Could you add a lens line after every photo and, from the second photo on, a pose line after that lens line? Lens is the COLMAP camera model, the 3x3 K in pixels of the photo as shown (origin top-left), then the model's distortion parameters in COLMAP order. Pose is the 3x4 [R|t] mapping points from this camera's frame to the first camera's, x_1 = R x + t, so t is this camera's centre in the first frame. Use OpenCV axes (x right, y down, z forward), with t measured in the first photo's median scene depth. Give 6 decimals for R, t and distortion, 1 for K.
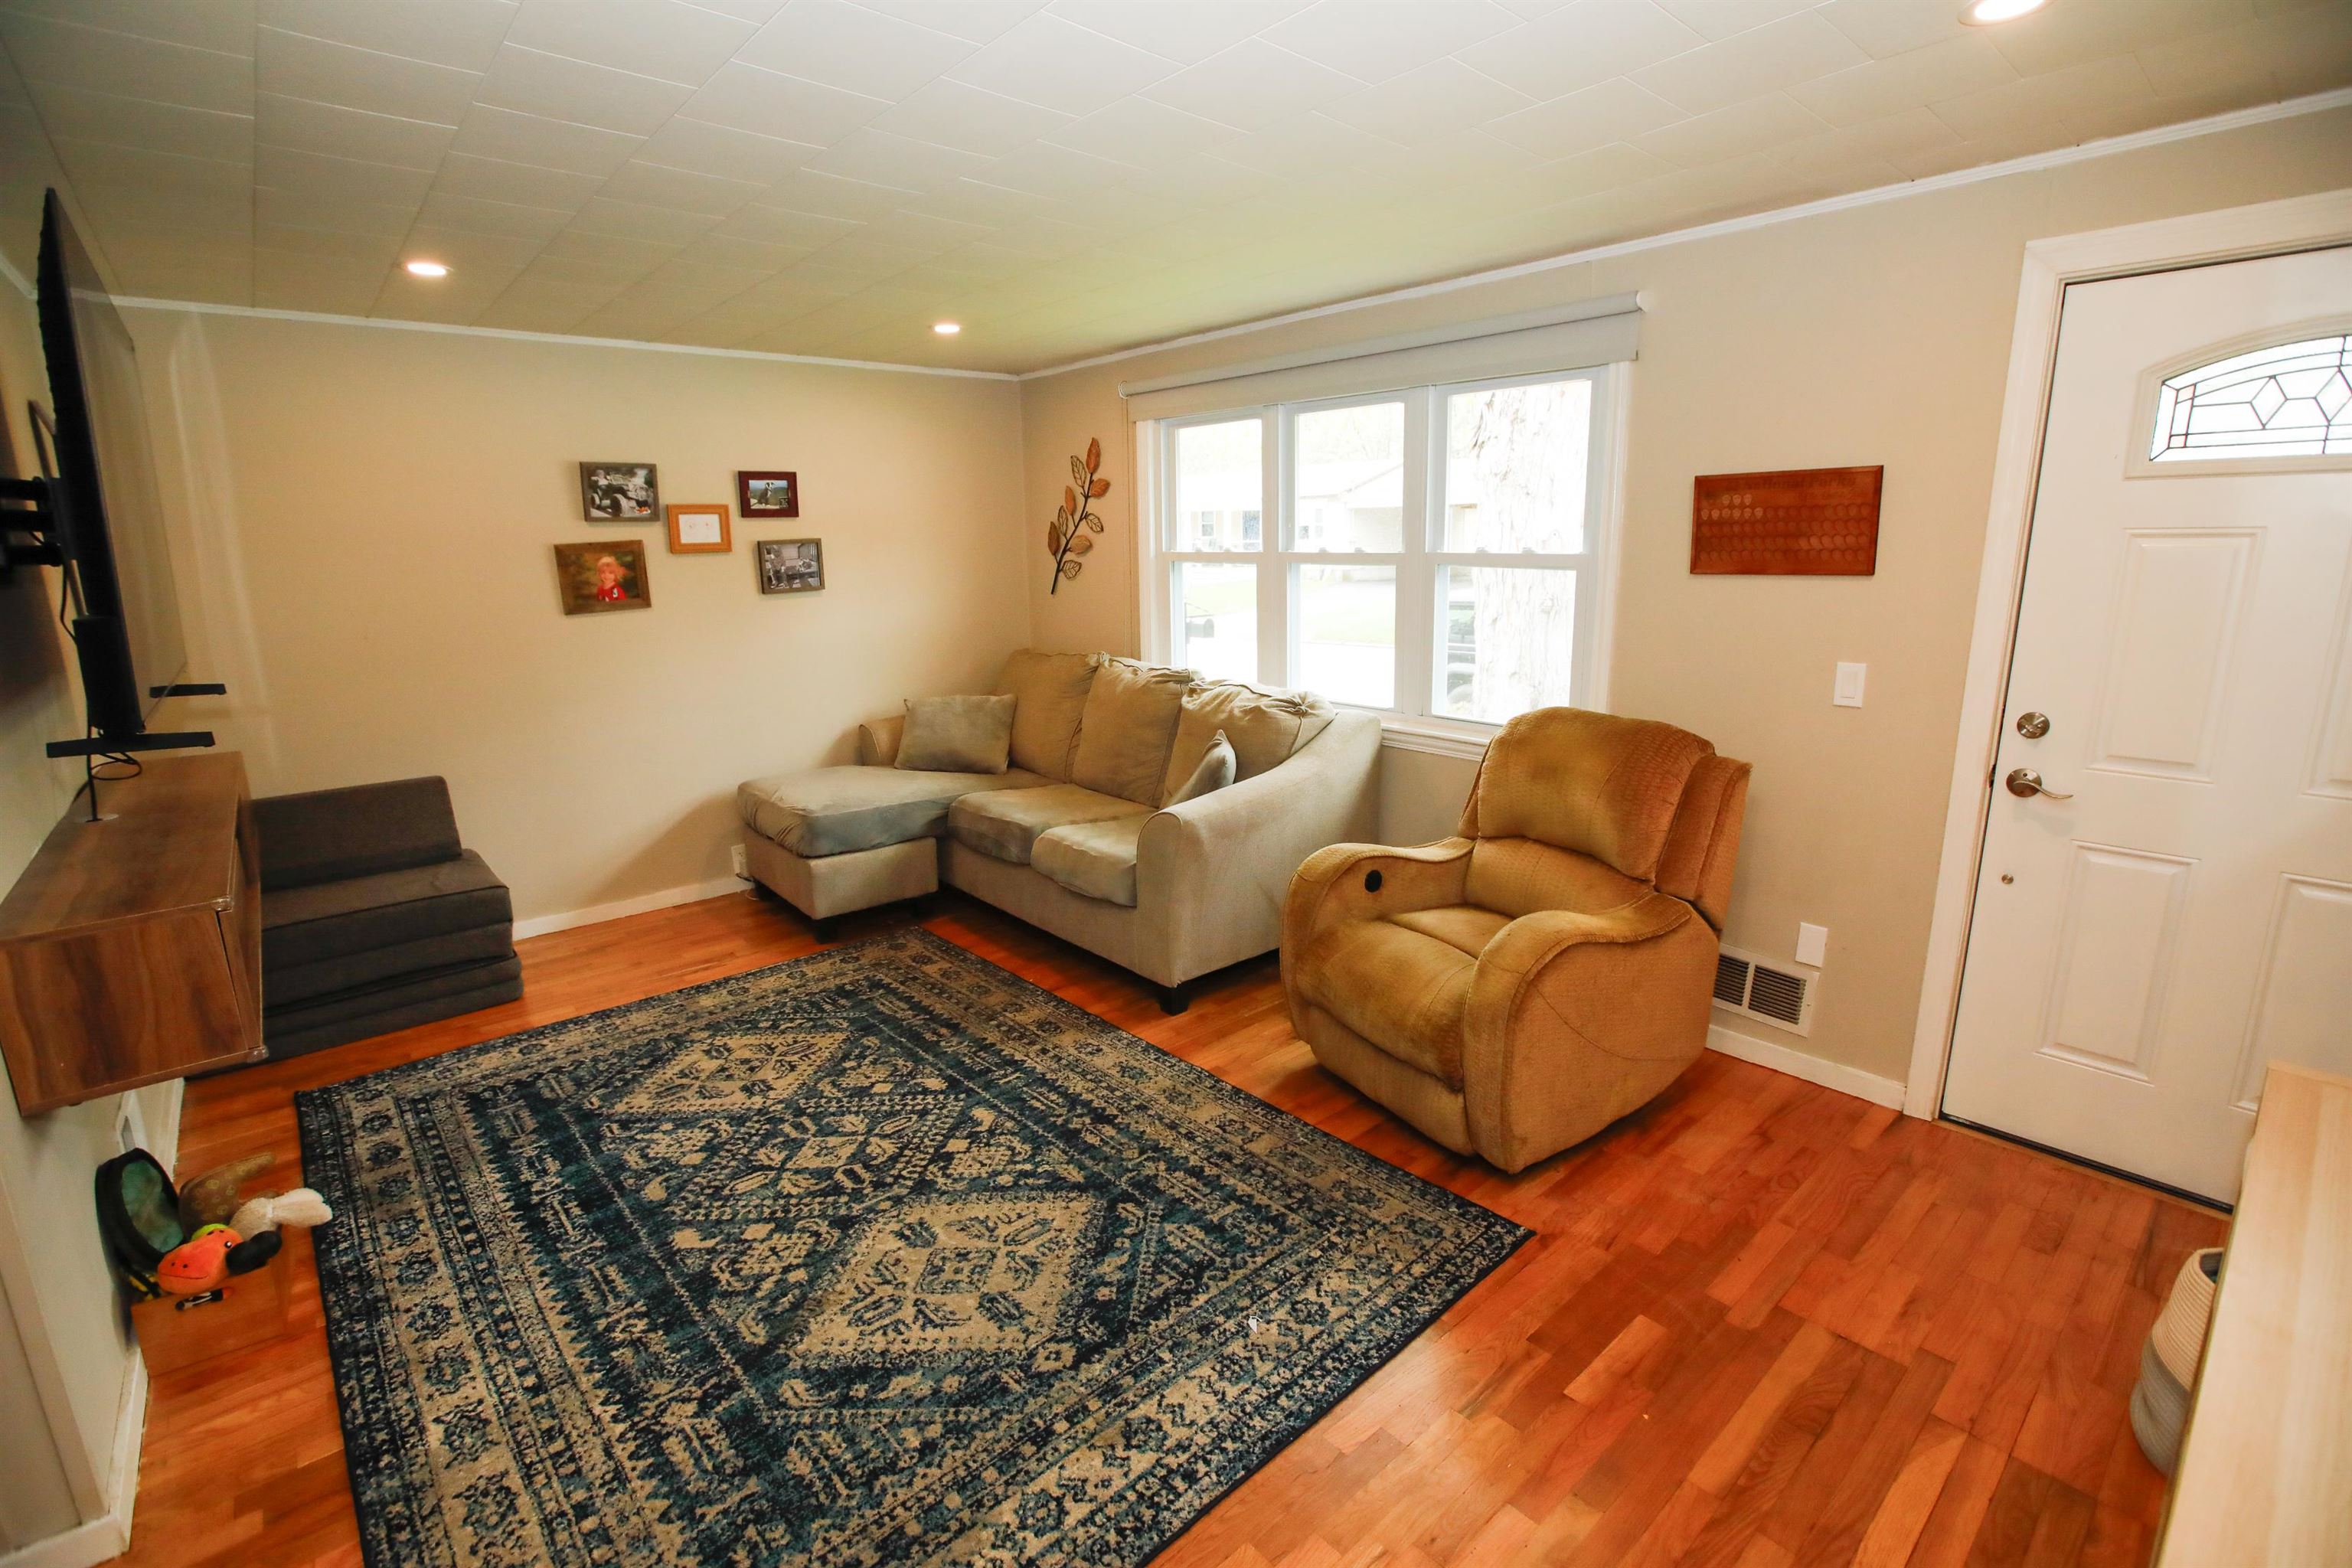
lens RADIAL K [[1069.6, 0, 1169.3], [0, 1069.6, 774.0], [0, 0, 1]] dist [-0.062503, 0.027022]
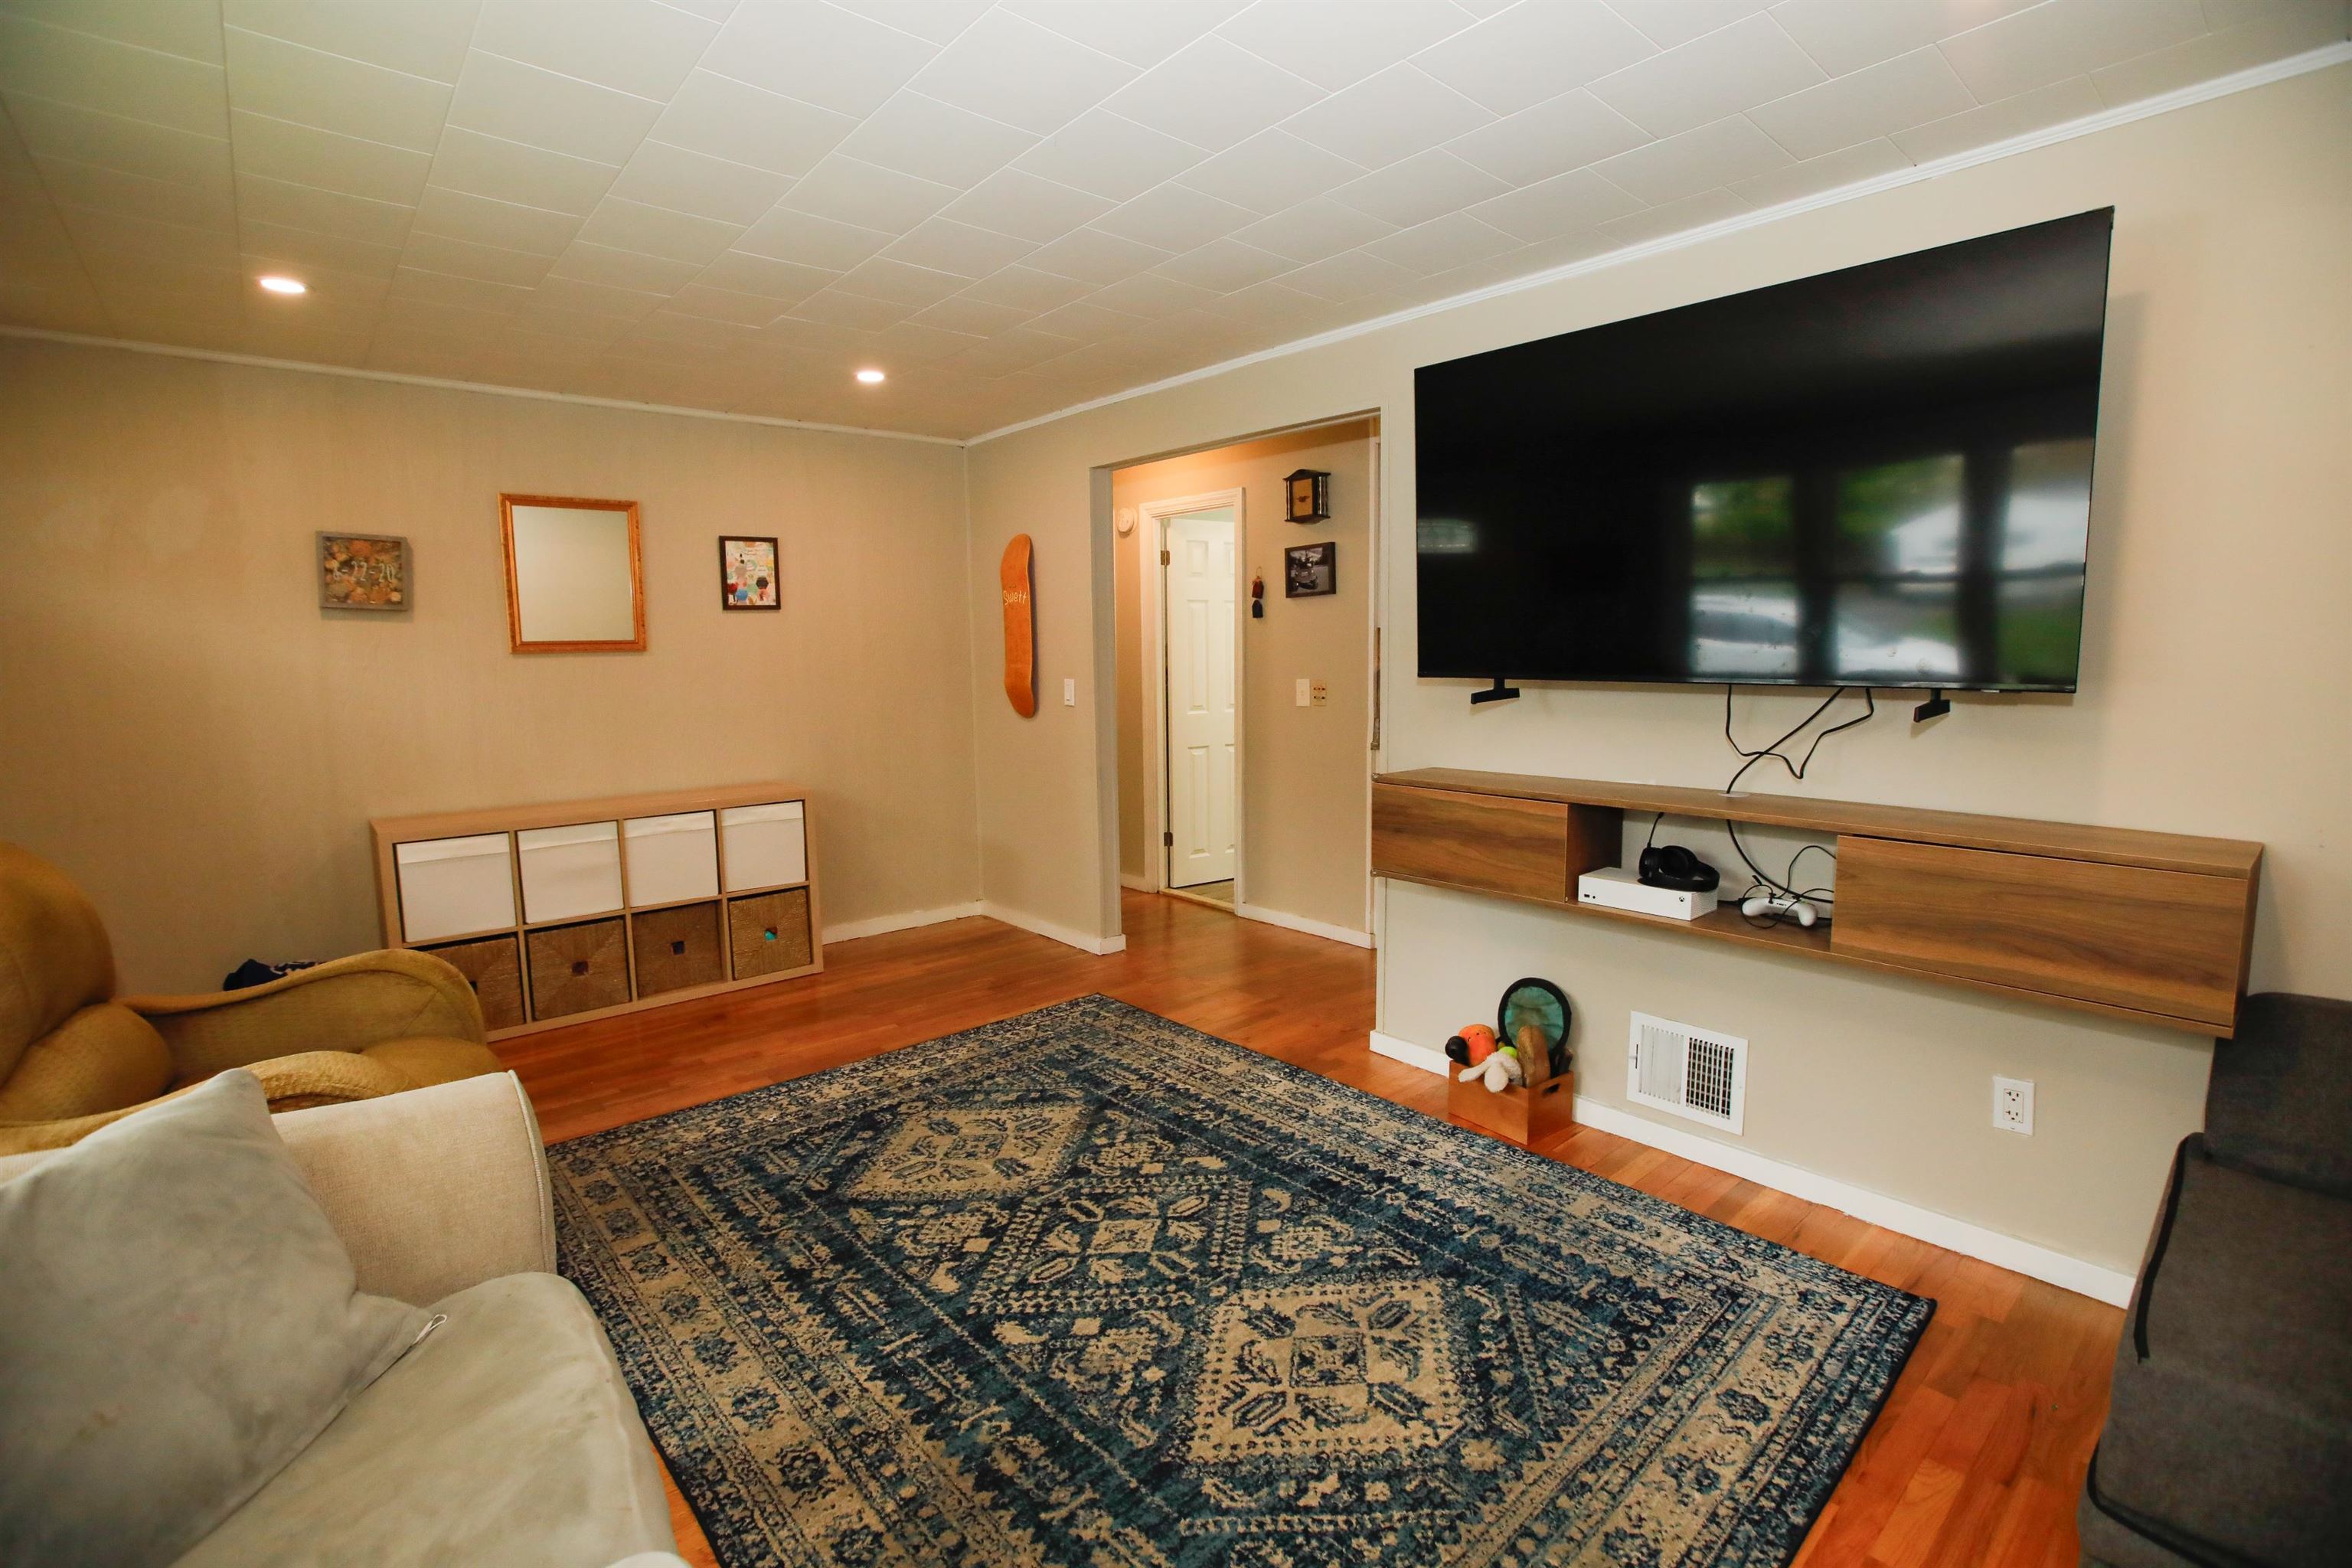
lens RADIAL K [[1065.9, 0, 1171.2], [0, 1065.9, 774.9], [0, 0, 1]] dist [-0.058600, 0.023675]
pose [[-0.999662, 0.025204, 0.006431, -0.401139], [0.025916, 0.943916, 0.329166, -0.318338], [0.002226, 0.329222, -0.944250, 1.807627]]
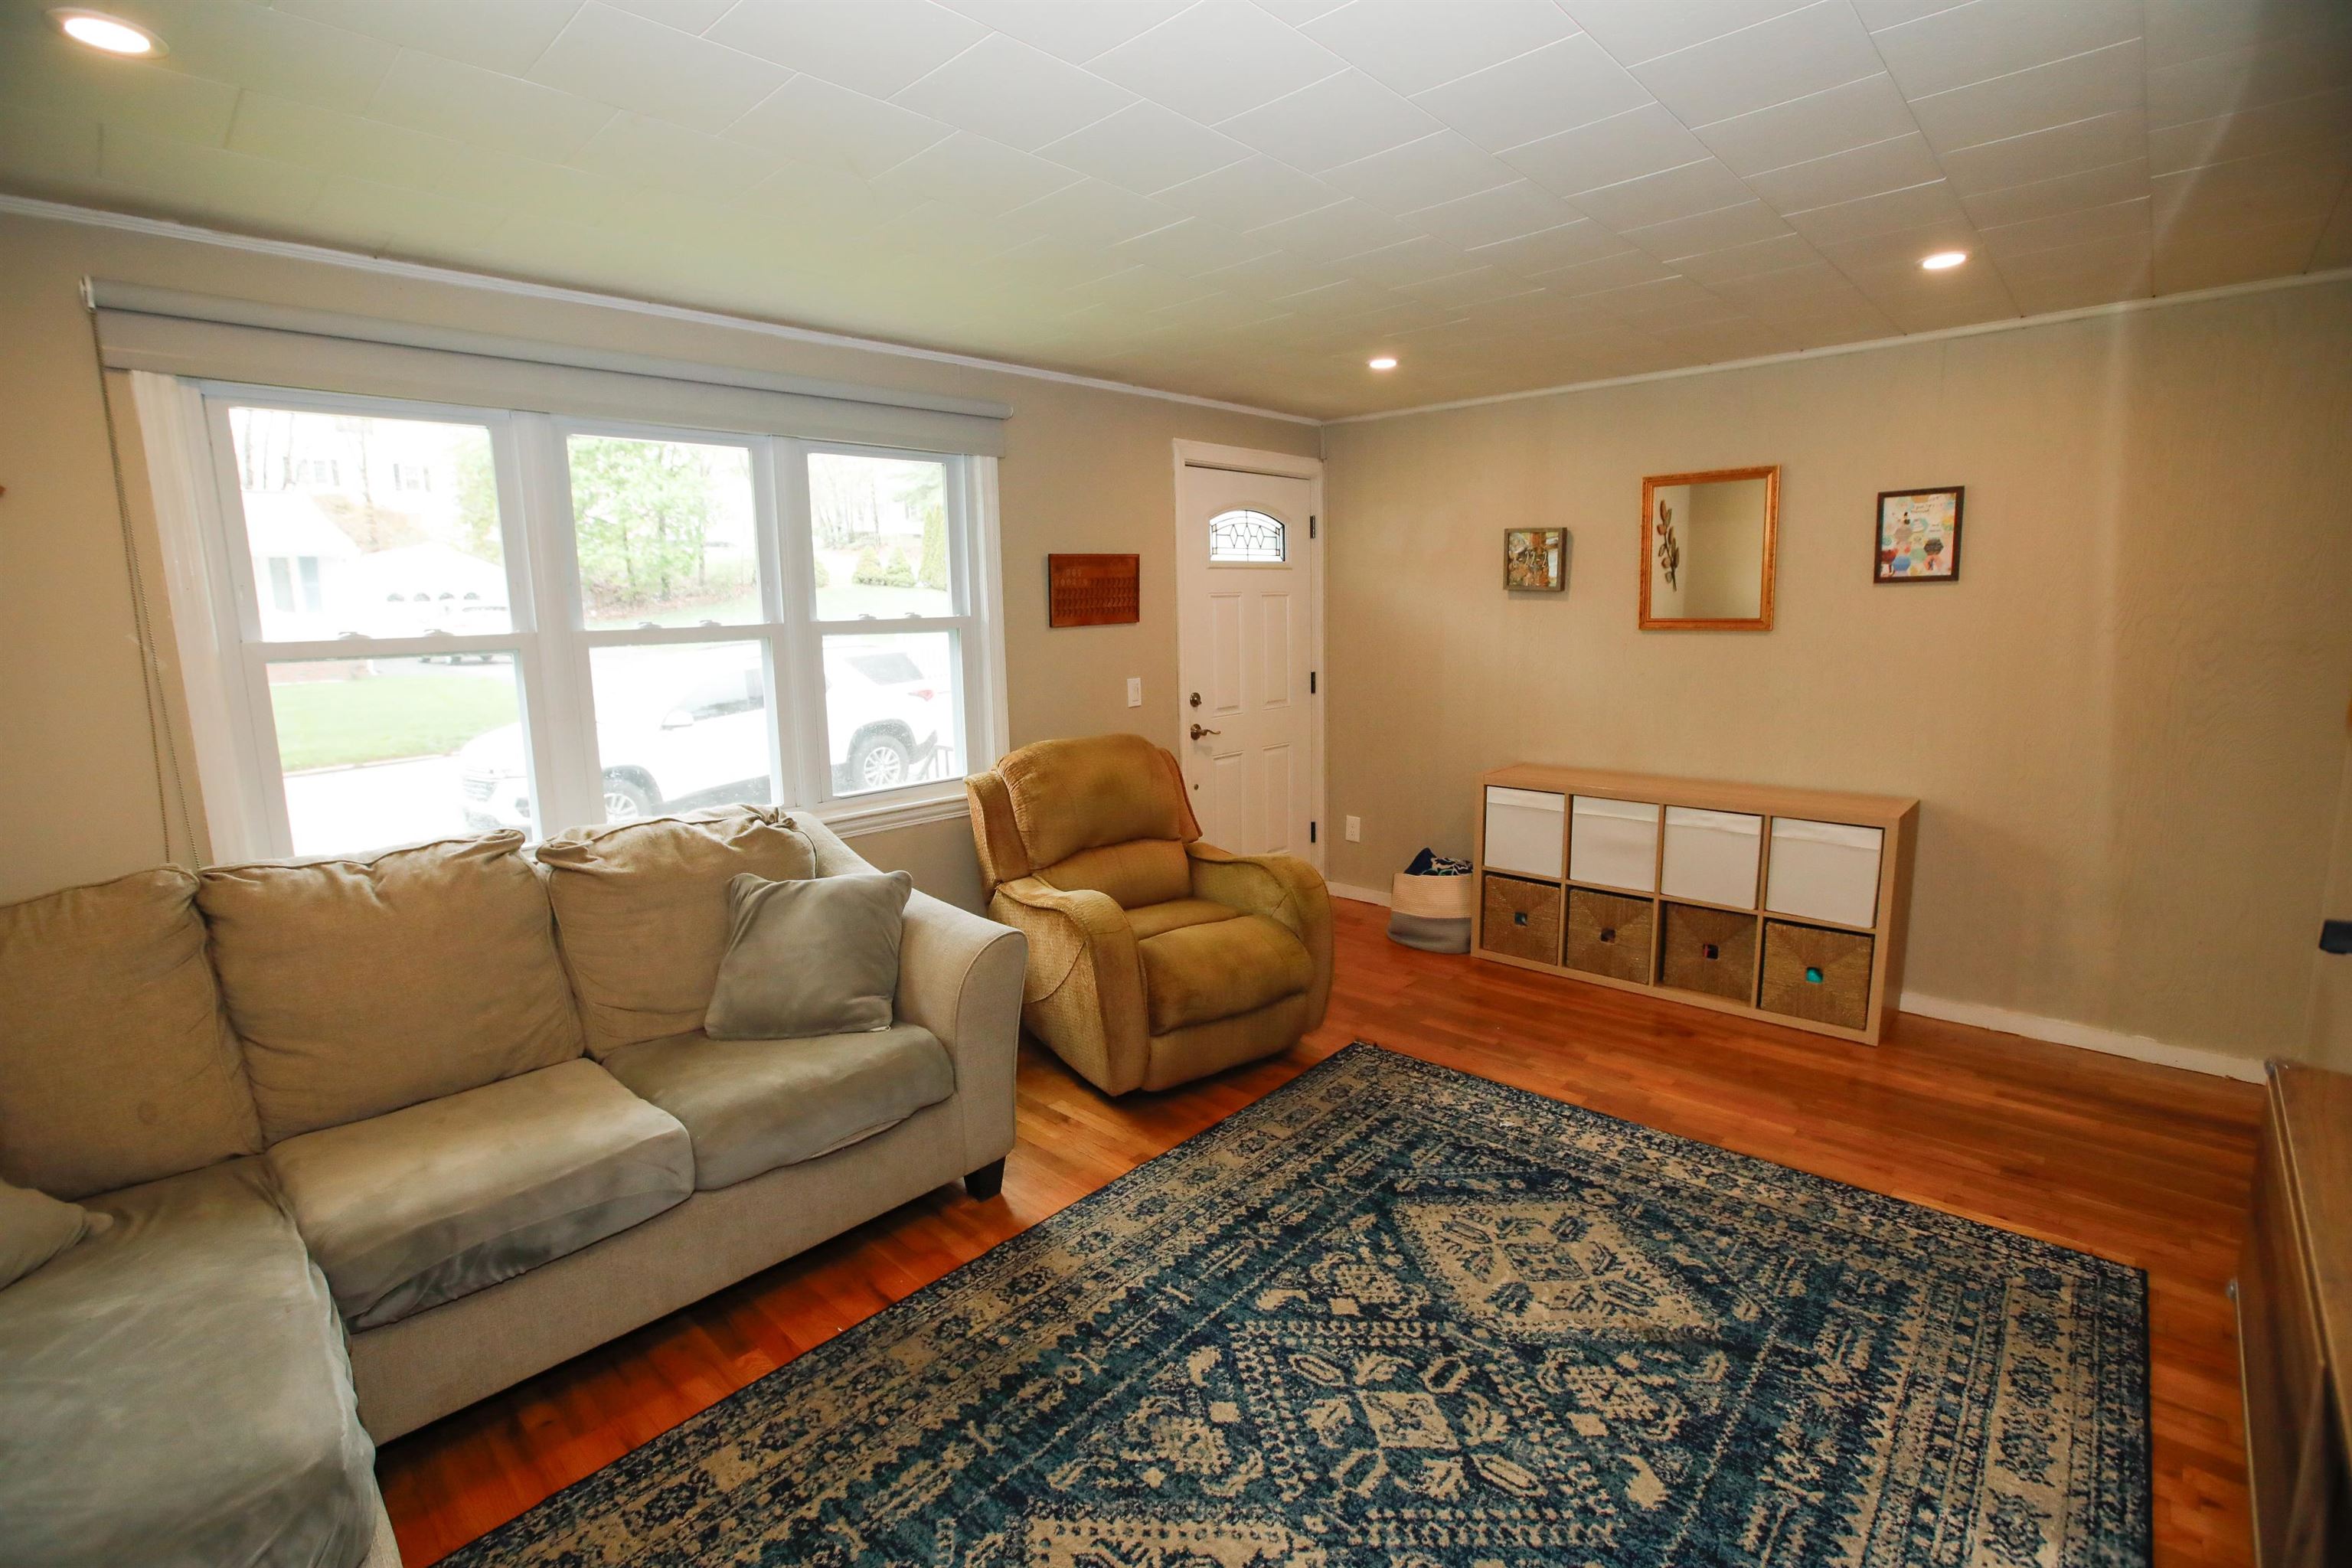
lens RADIAL K [[1063.5, 0, 1171.3], [0, 1063.5, 781.2], [0, 0, 1]] dist [-0.051971, 0.017387]
pose [[-0.095510, -0.149133, 0.984194, -0.997998], [0.236378, 0.957035, 0.167957, -0.227692], [-0.966956, 0.248683, -0.056155, 1.146753]]
